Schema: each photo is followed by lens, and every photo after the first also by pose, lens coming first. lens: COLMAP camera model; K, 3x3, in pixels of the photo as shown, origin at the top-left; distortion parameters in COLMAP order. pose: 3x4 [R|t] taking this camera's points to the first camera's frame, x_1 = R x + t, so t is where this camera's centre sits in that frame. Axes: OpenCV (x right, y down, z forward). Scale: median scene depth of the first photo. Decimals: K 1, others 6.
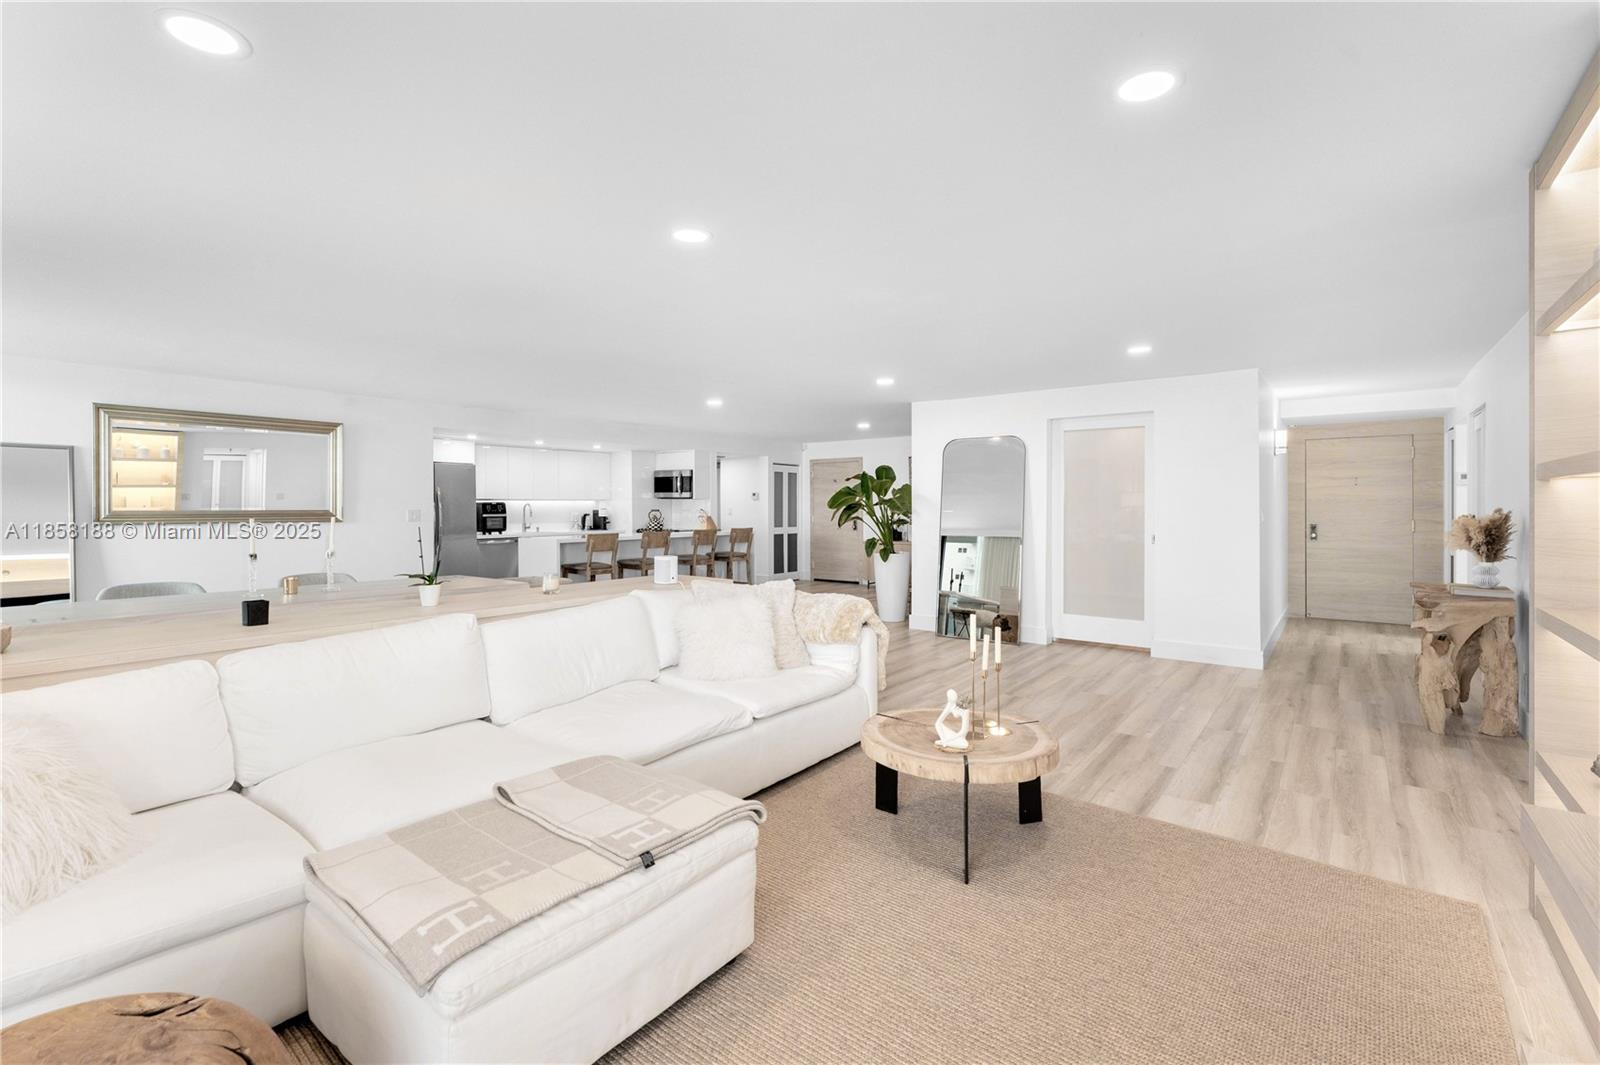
lens RADIAL K [[722.5, 0, 807.5], [0, 722.5, 522.7], [0, 0, 1]] dist [0.012406, 0.000099]
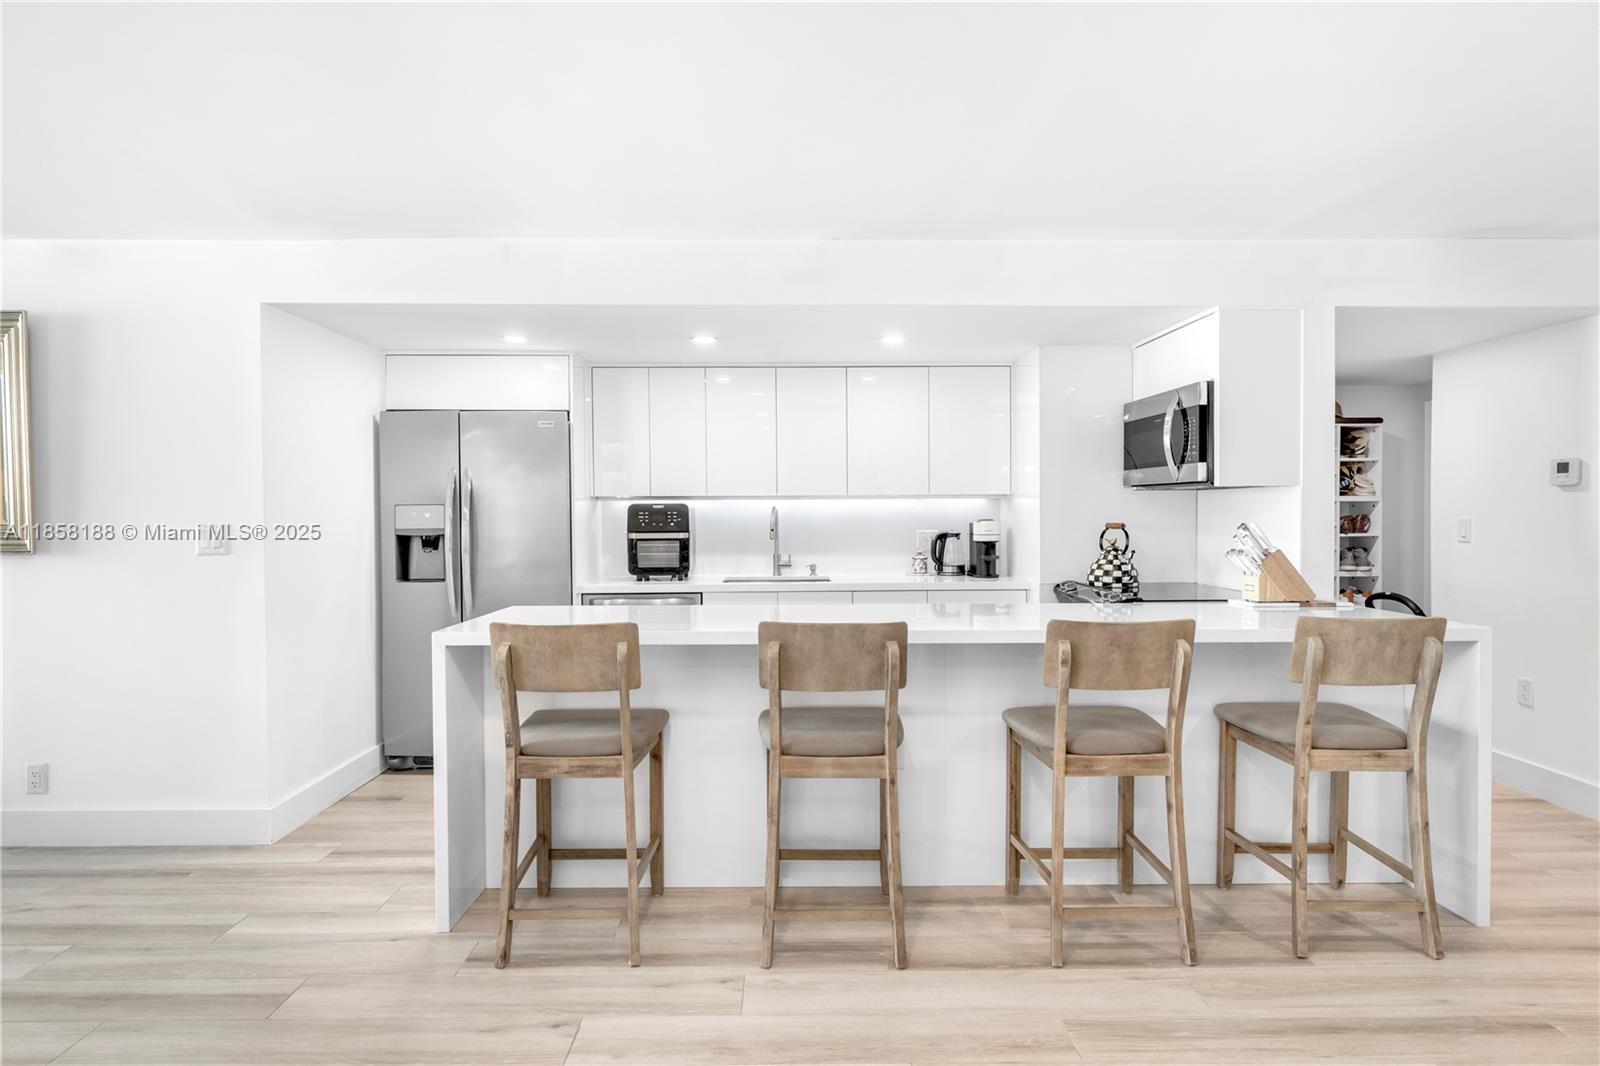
lens RADIAL K [[879.6, 0, 796.8], [0, 879.6, 527.6], [0, 0, 1]] dist [0.007439, 0.001311]
pose [[0.611579, 0.013608, -0.791066, 0.012508], [-0.016290, 0.999857, 0.004607, -0.018119], [0.791015, 0.010069, 0.611713, 0.742728]]
